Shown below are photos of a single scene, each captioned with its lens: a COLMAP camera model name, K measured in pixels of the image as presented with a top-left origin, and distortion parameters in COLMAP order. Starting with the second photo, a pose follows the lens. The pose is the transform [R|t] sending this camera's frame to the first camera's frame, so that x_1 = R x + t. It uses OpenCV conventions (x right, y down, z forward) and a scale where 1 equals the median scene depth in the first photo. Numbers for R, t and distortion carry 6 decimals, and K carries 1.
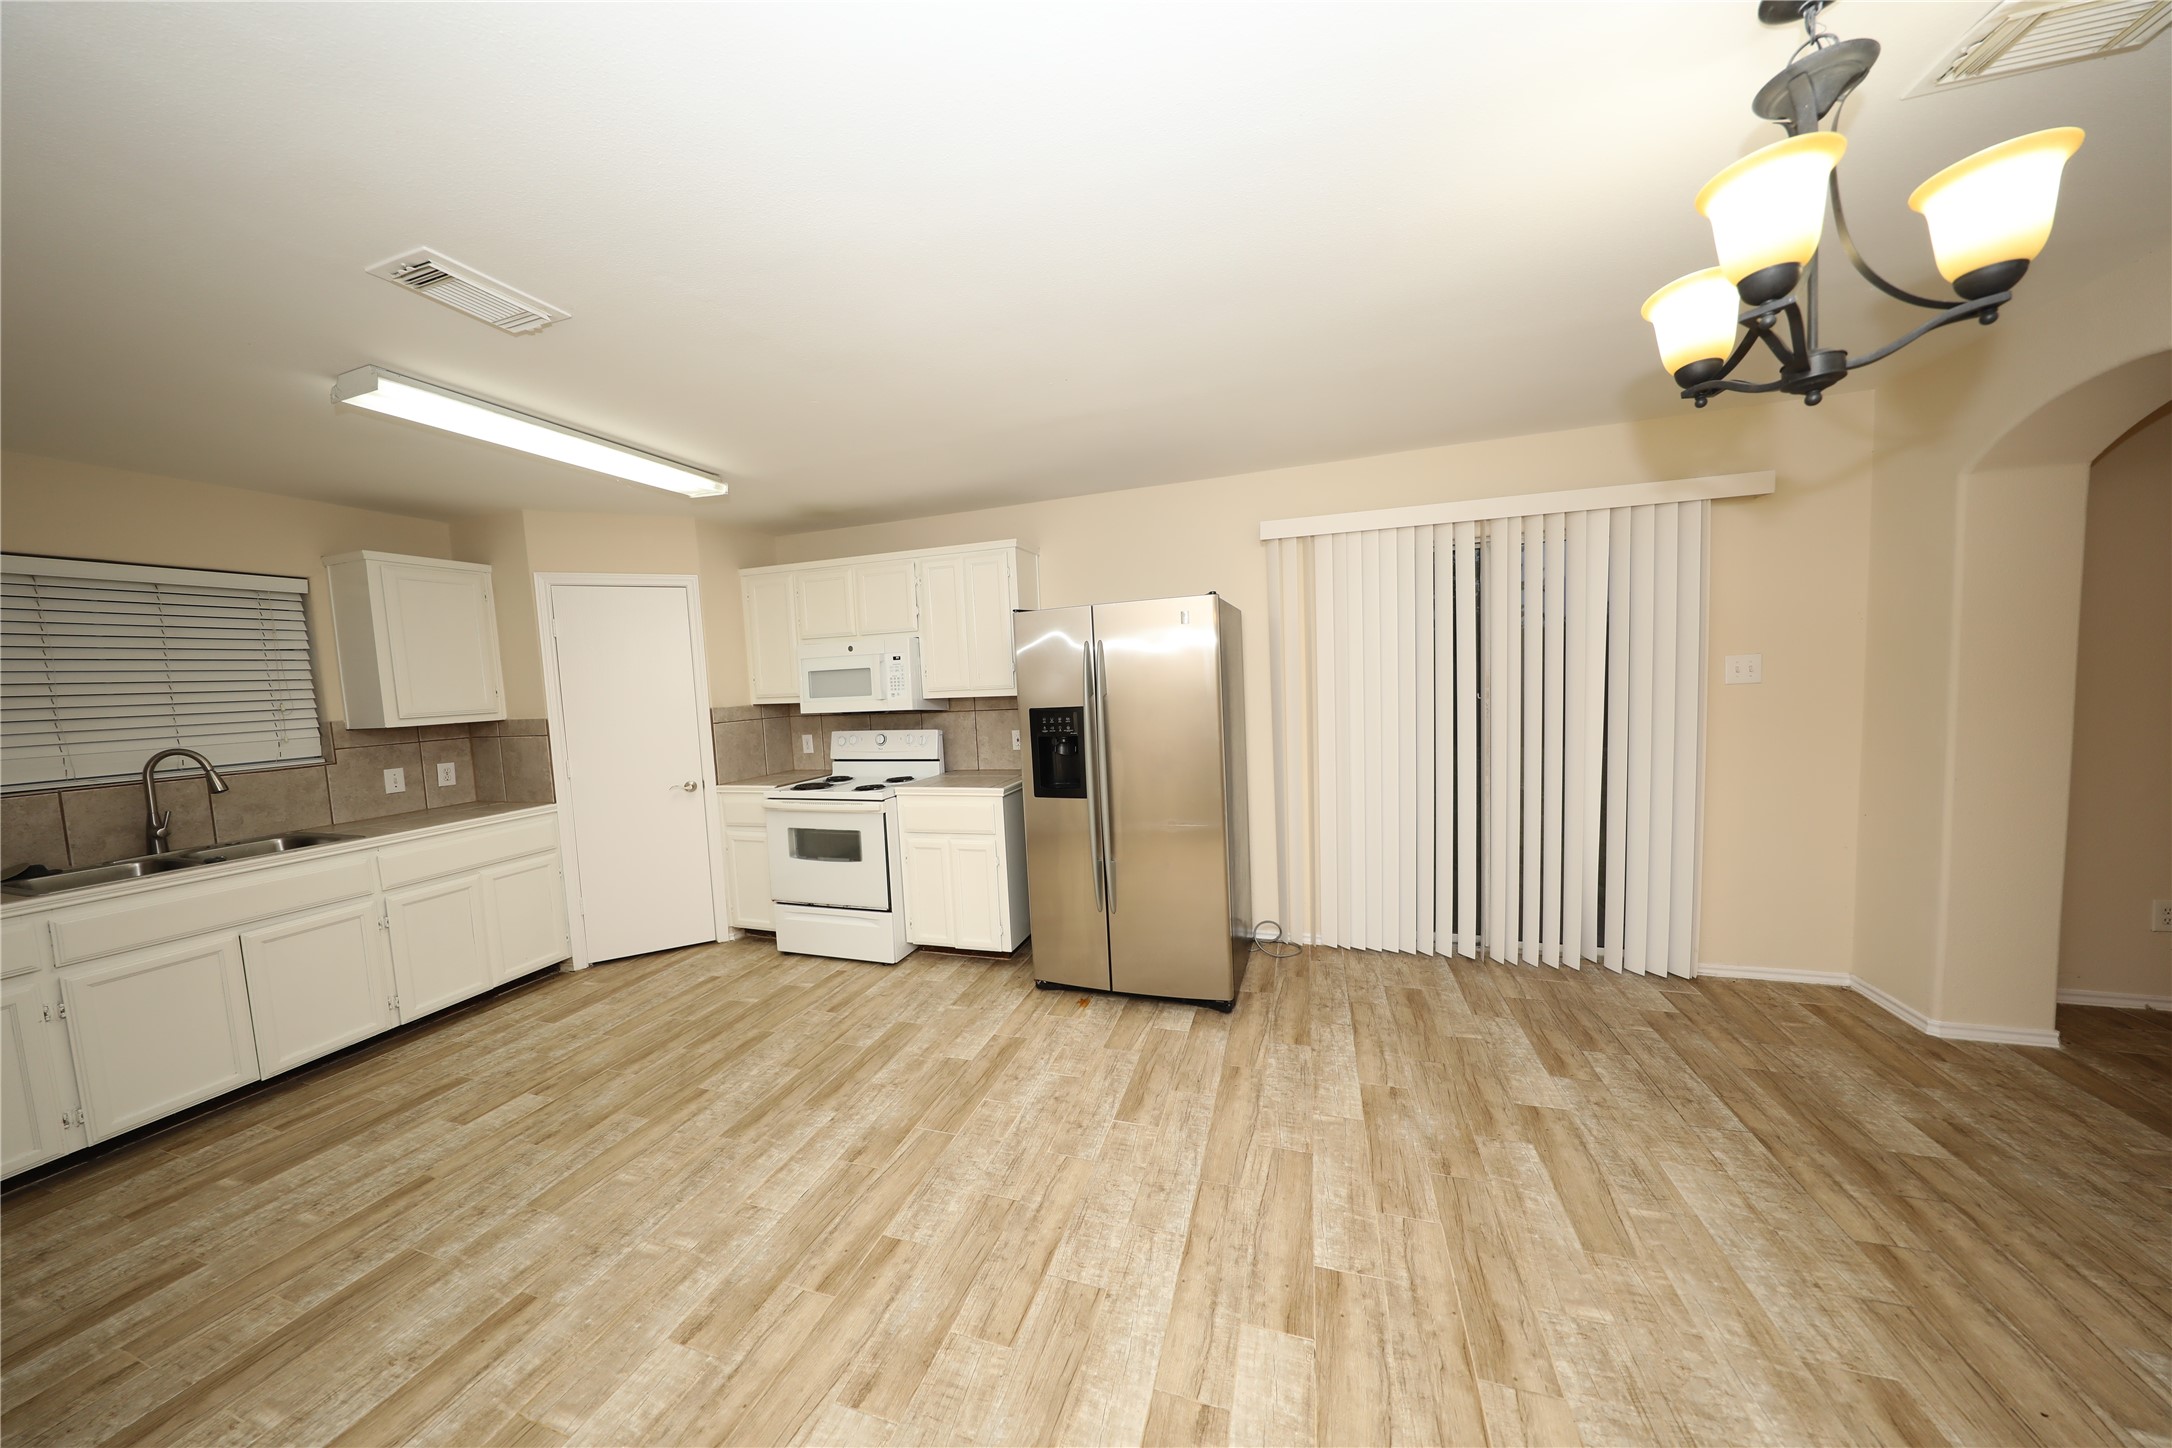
lens RADIAL K [[680.2, 0, 1084.8], [0, 680.2, 724.2], [0, 0, 1]] dist [0.009413, -0.006377]
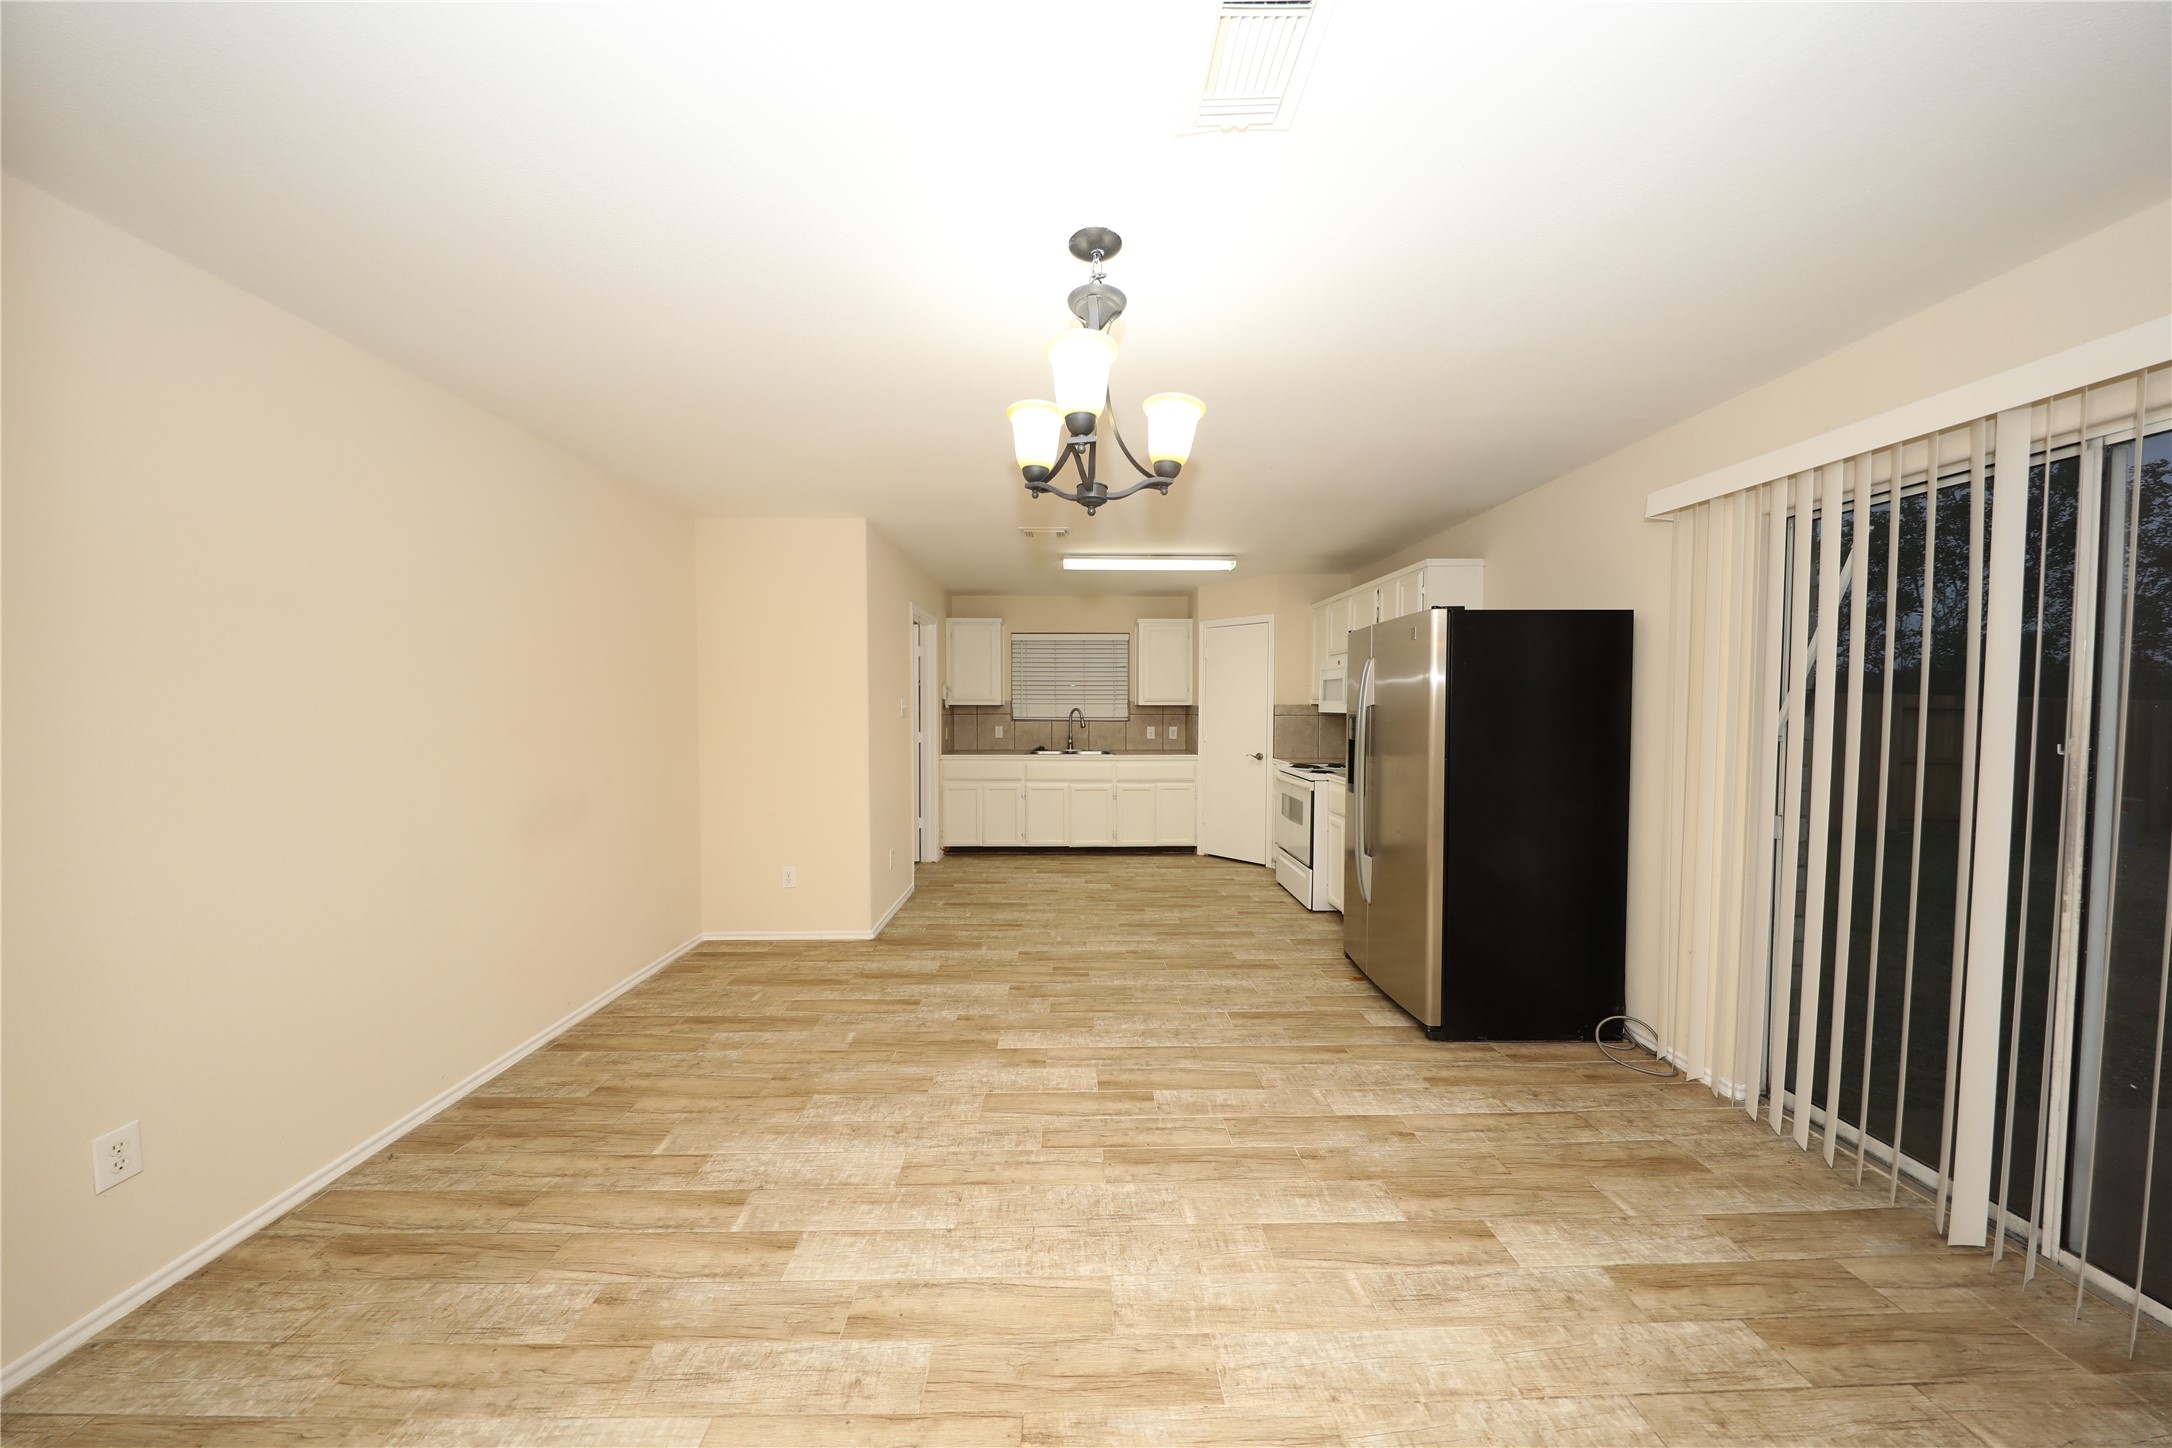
lens RADIAL K [[680.2, 0, 1084.8], [0, 680.2, 724.2], [0, 0, 1]] dist [0.009413, -0.006377]
pose [[0.332871, 0.075131, -0.939975, 0.922515], [-0.082958, 0.995289, 0.050175, -0.029009], [0.939316, 0.061277, 0.337536, 0.185310]]
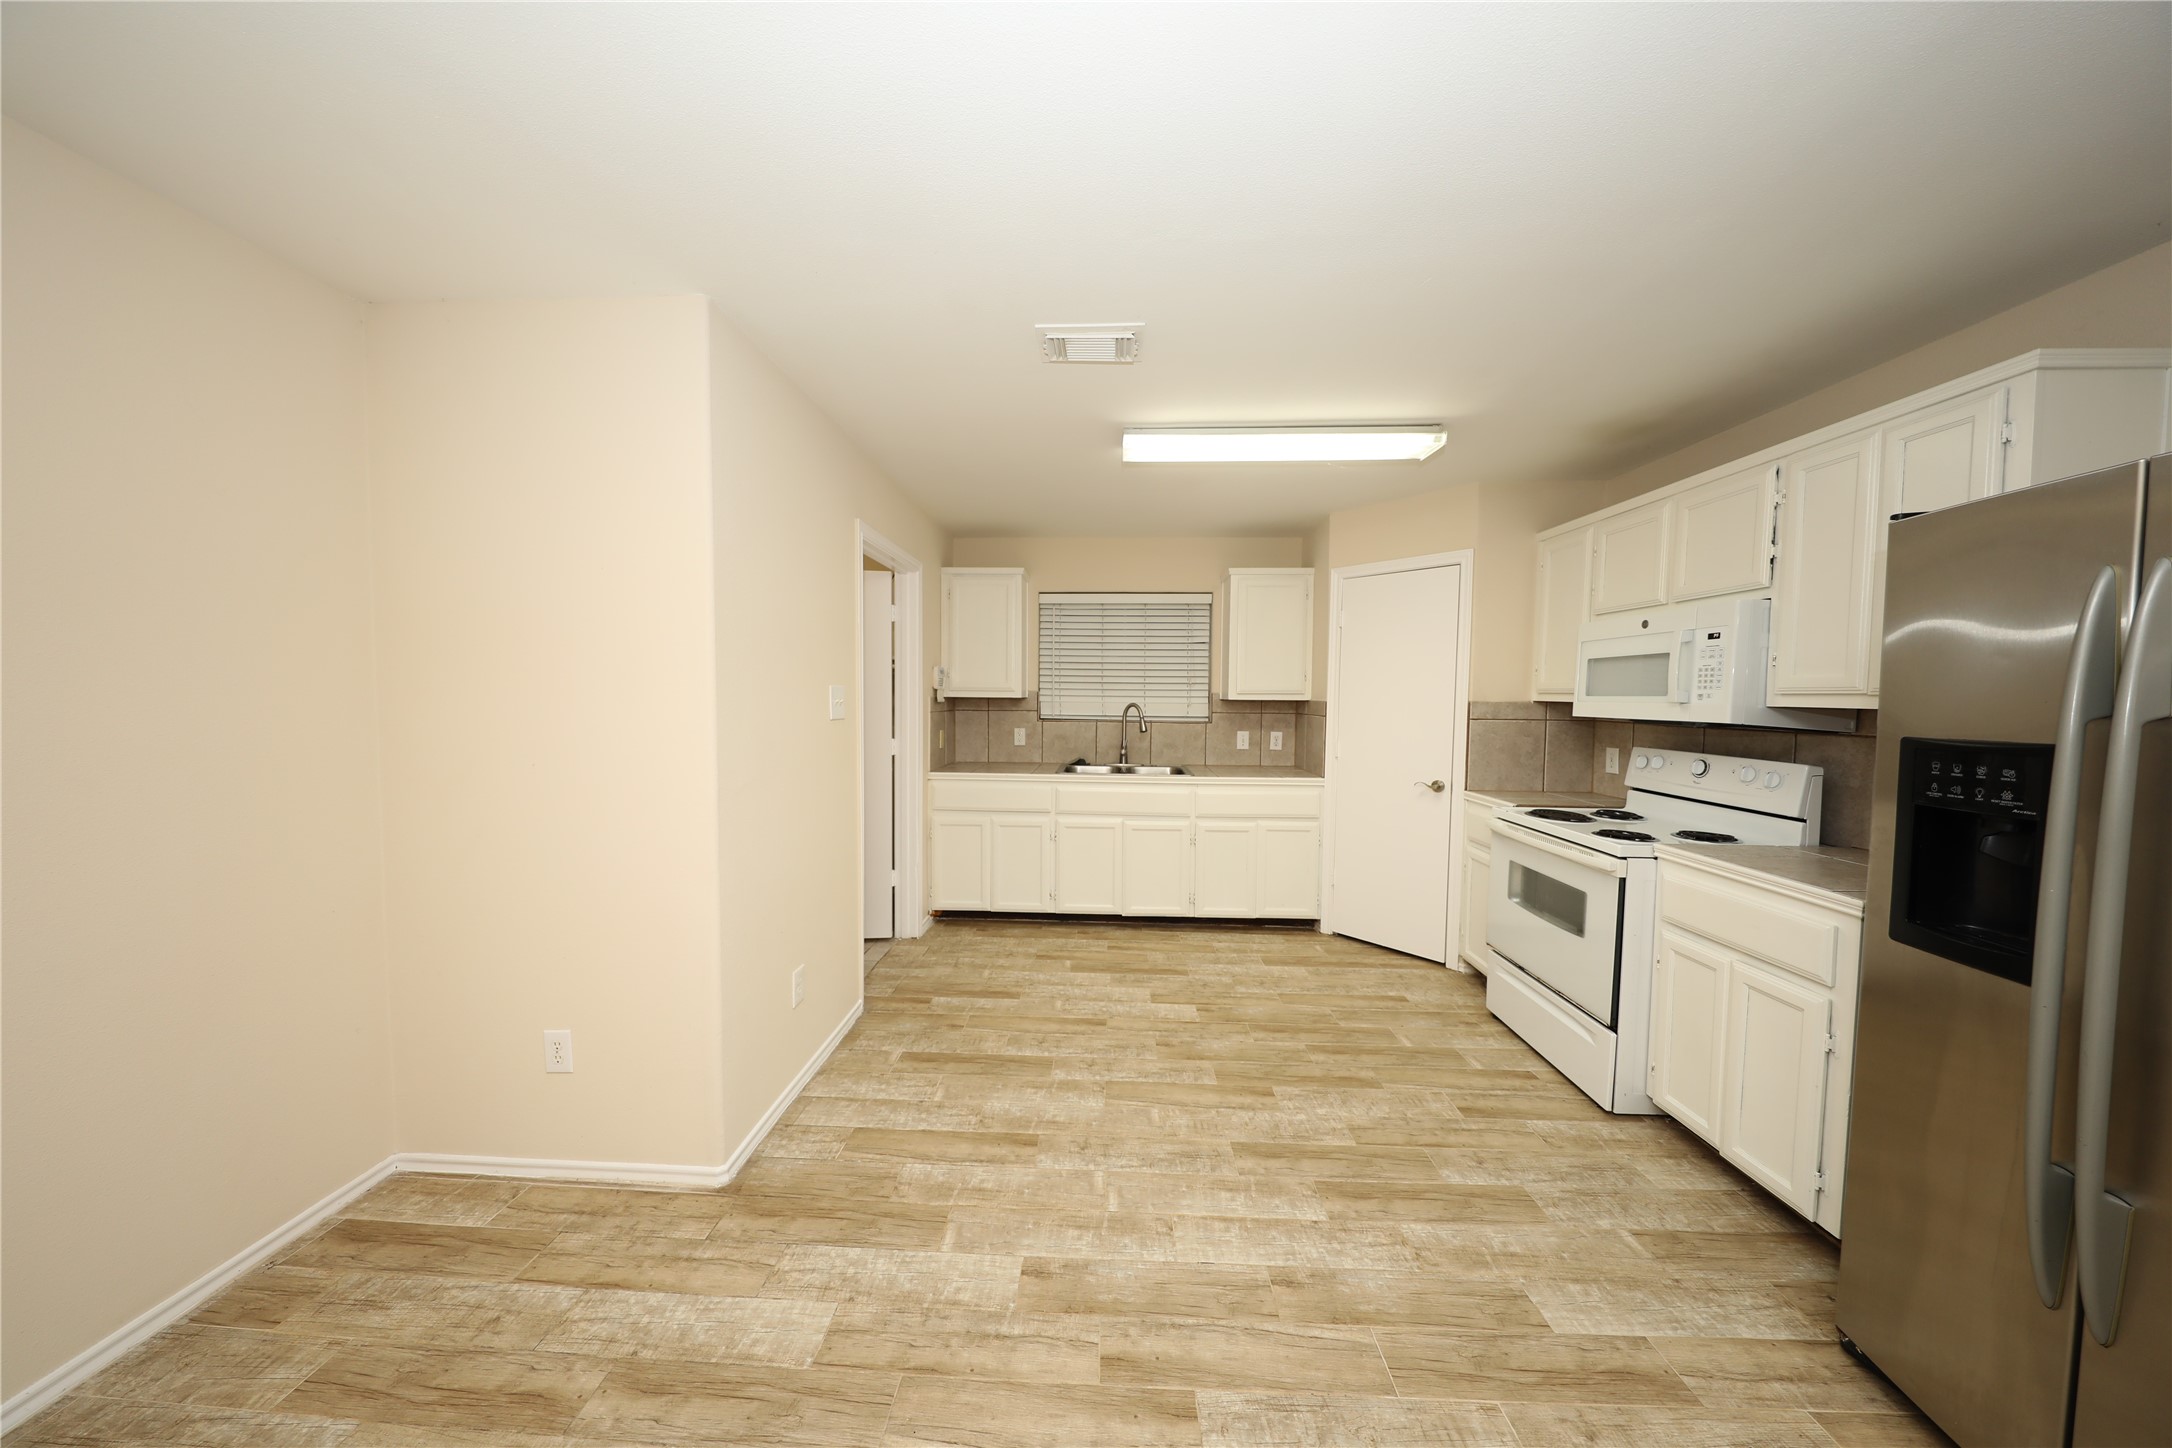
lens RADIAL K [[680.2, 0, 1084.8], [0, 680.2, 724.2], [0, 0, 1]] dist [0.009413, -0.006377]
pose [[0.274620, 0.091983, -0.957143, 0.204620], [-0.089652, 0.993527, 0.069756, -0.015476], [0.957364, 0.066653, 0.281089, 0.393312]]
